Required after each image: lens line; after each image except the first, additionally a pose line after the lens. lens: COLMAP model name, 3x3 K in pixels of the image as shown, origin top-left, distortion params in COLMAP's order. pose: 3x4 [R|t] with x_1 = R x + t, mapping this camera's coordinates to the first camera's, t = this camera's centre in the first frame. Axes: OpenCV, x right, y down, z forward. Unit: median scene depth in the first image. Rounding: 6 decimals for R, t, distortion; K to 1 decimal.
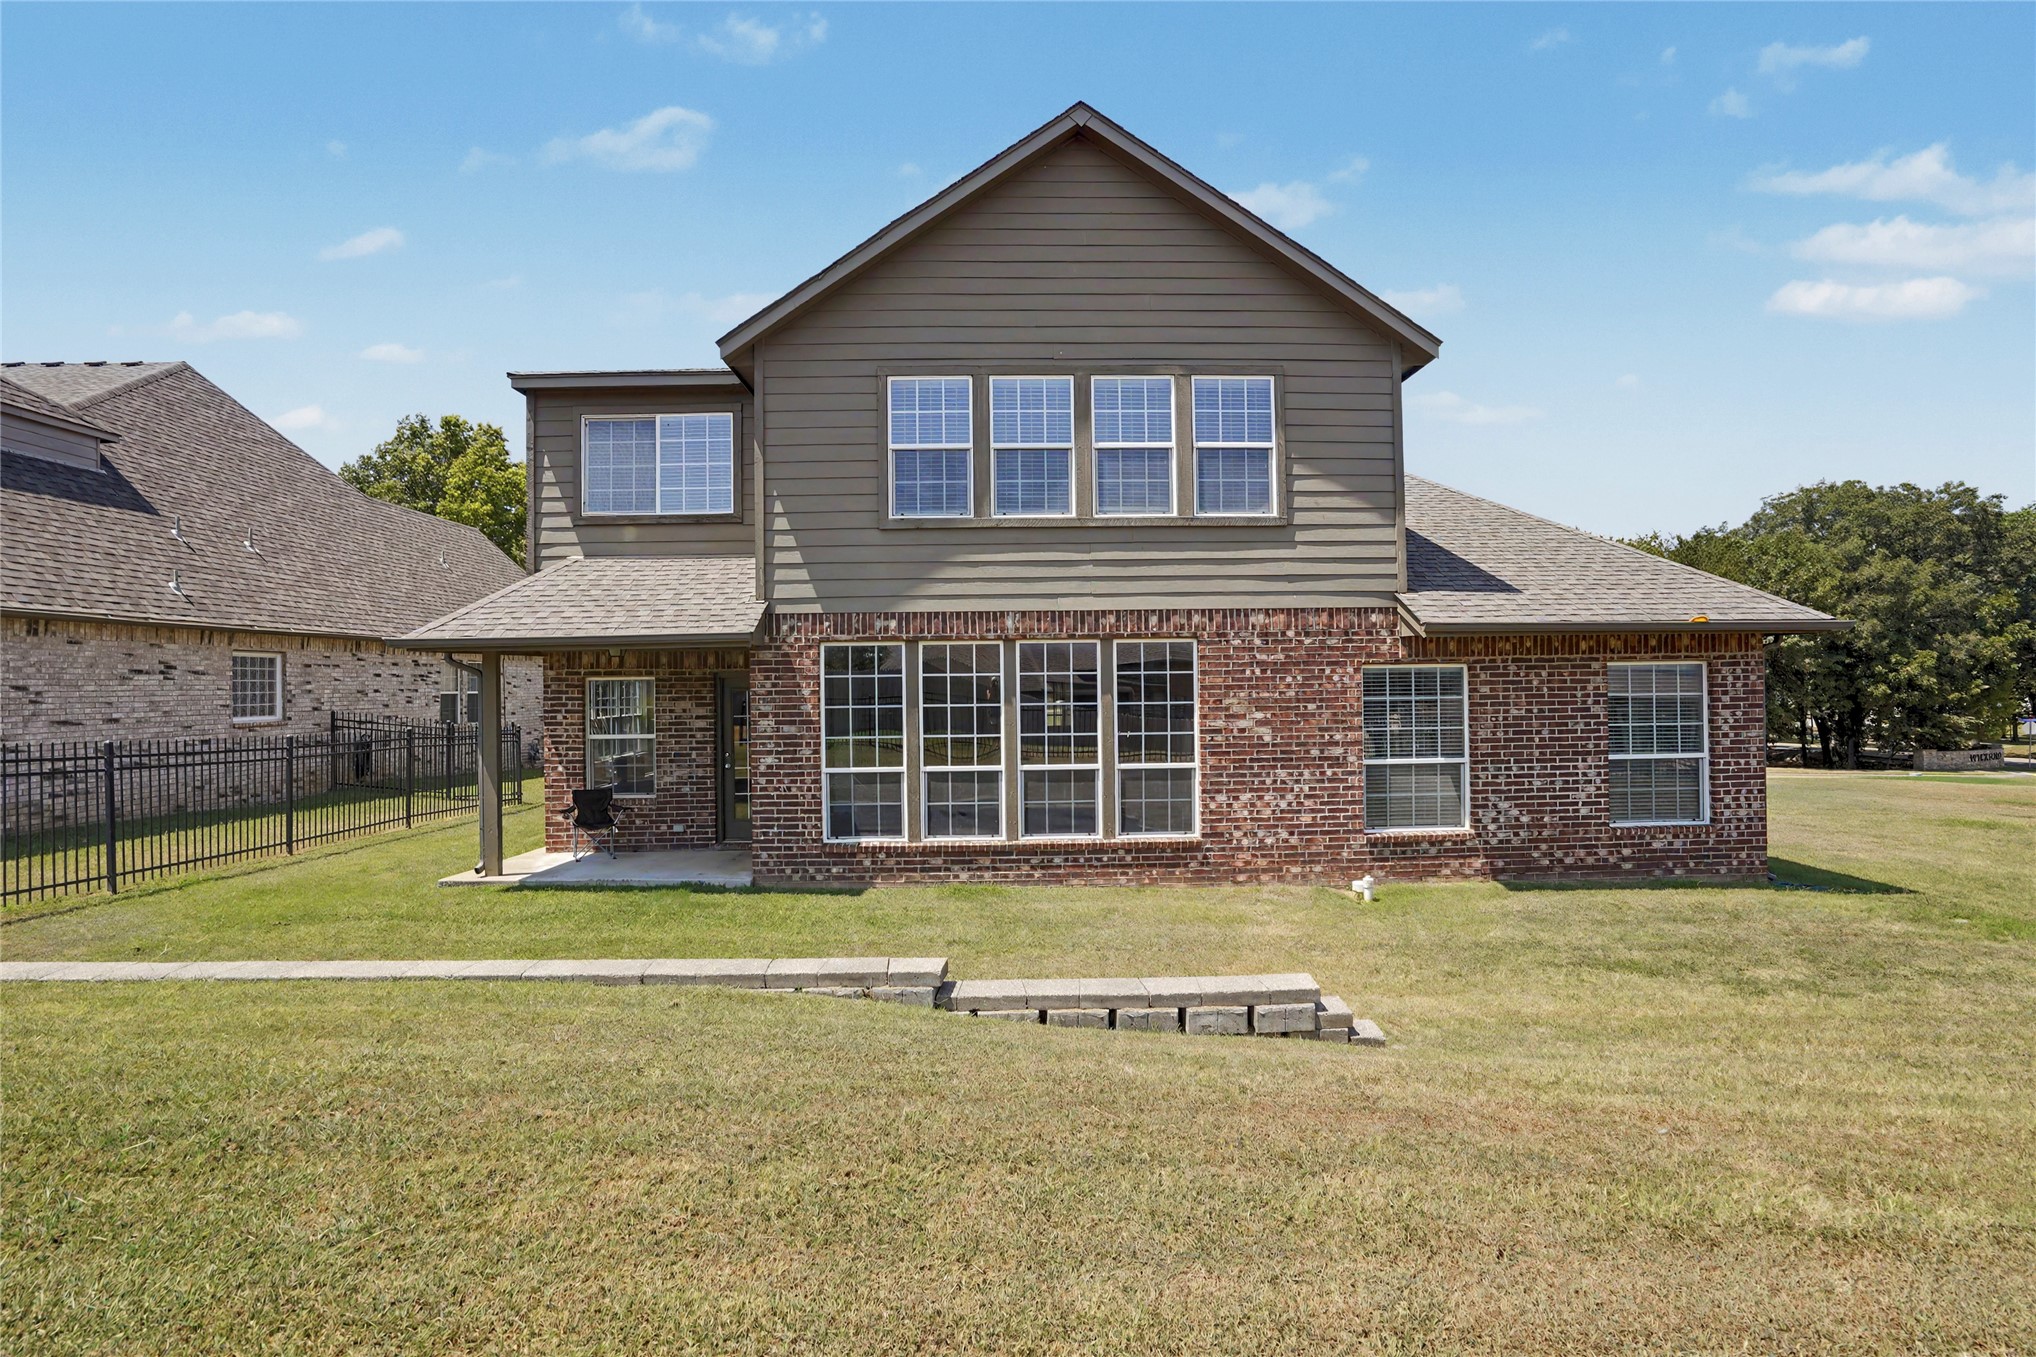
lens RADIAL K [[979.2, 0, 1017.1], [0, 979.2, 674.3], [0, 0, 1]] dist [-0.045704, 0.003025]
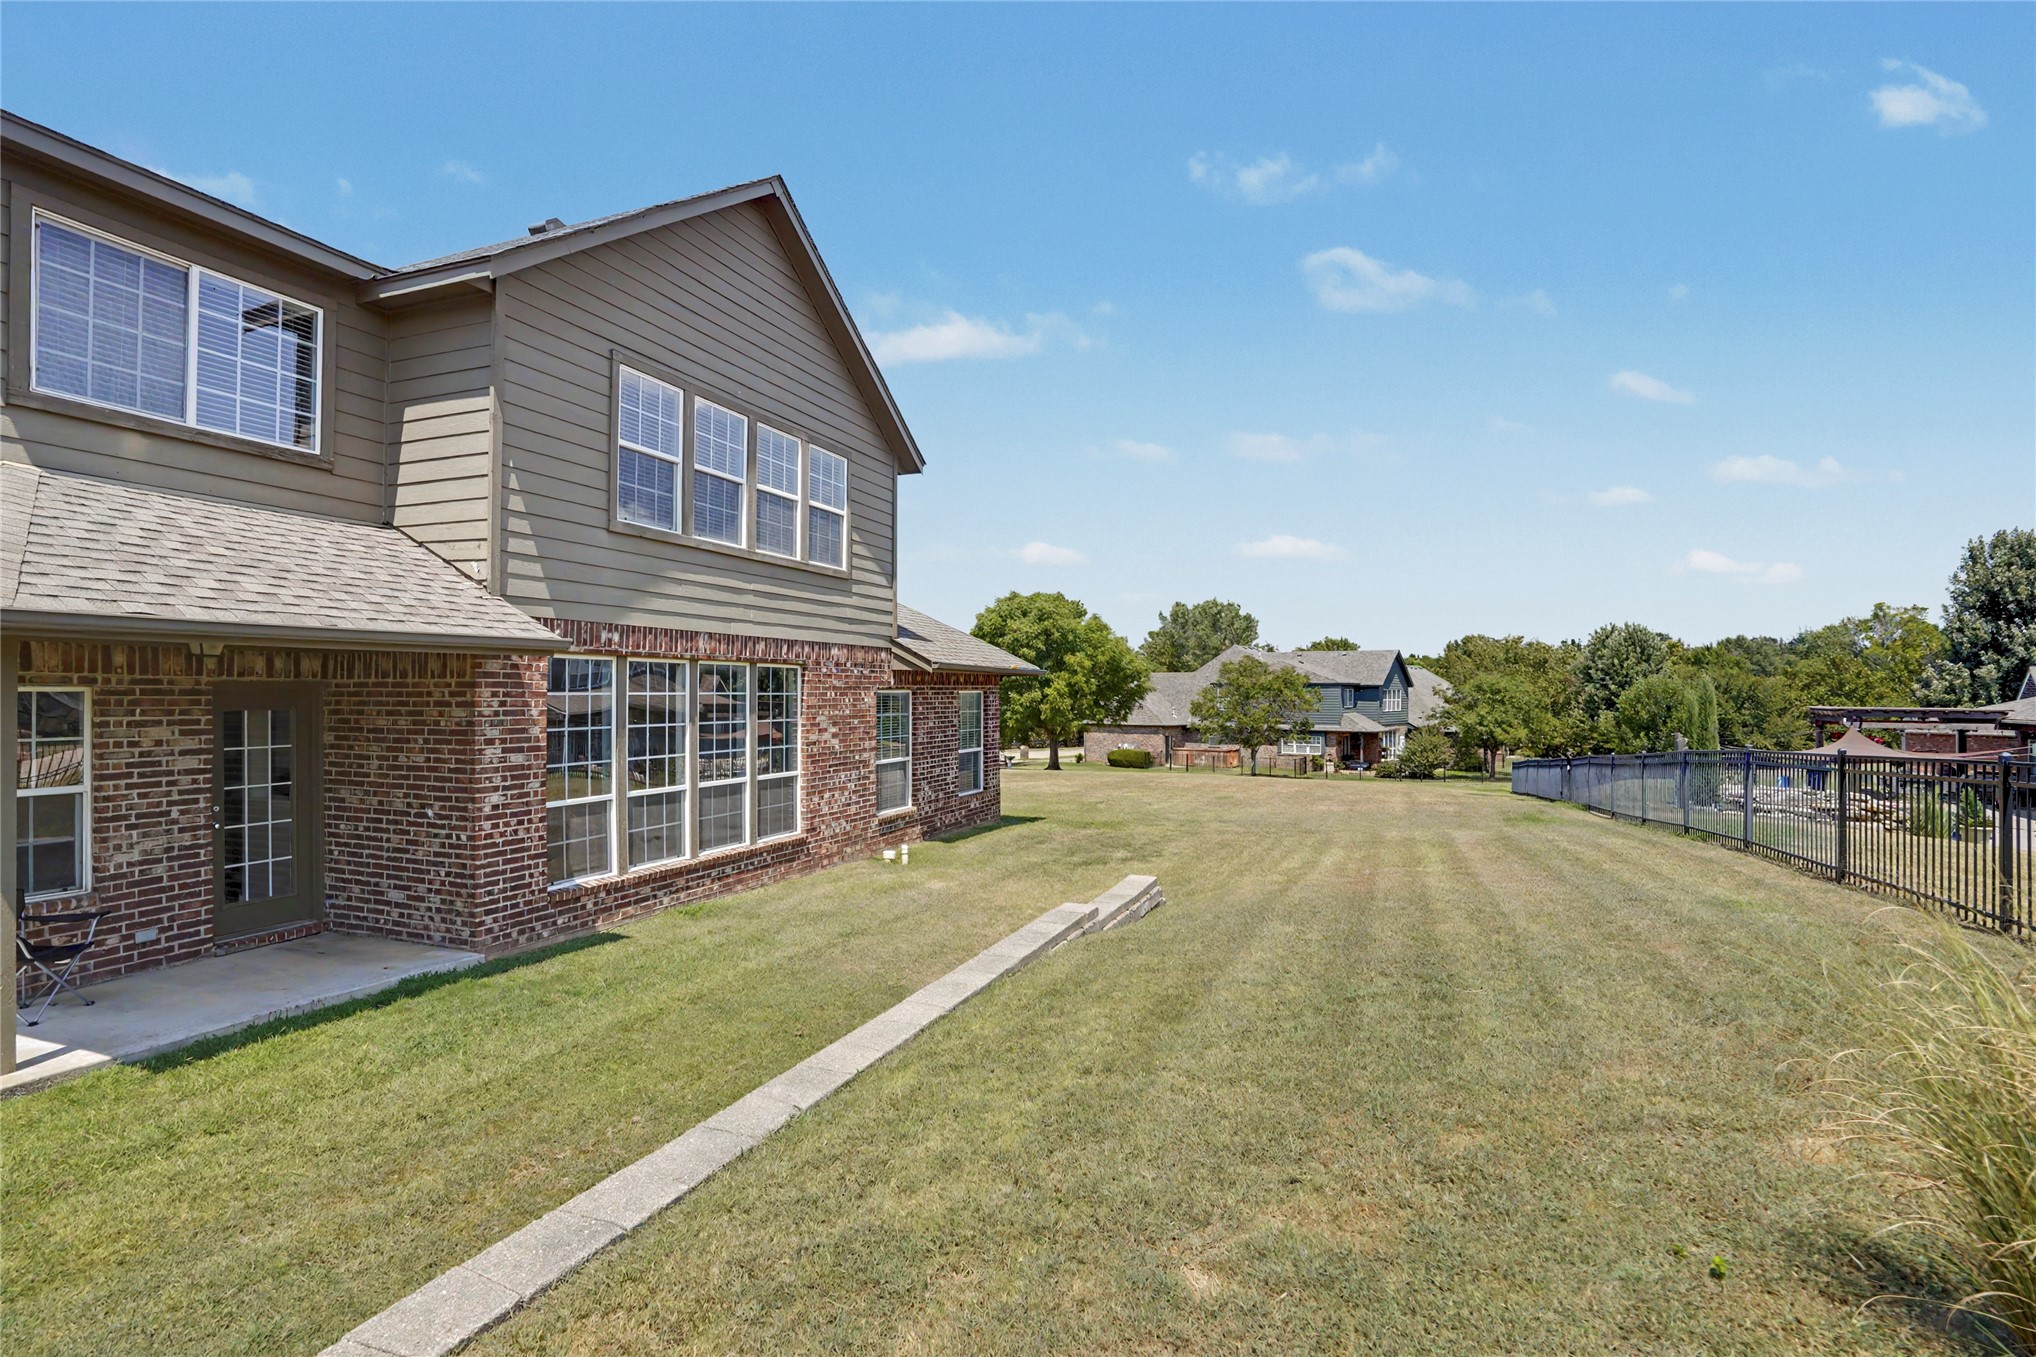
lens RADIAL K [[979.2, 0, 1016.8], [0, 979.2, 691.0], [0, 0, 1]] dist [-0.045704, 0.003025]
pose [[0.381542, 0.015322, 0.924225, -0.814865], [-0.016357, 0.999818, -0.009823, 0.001643], [-0.924207, -0.011370, 0.381723, 0.311557]]
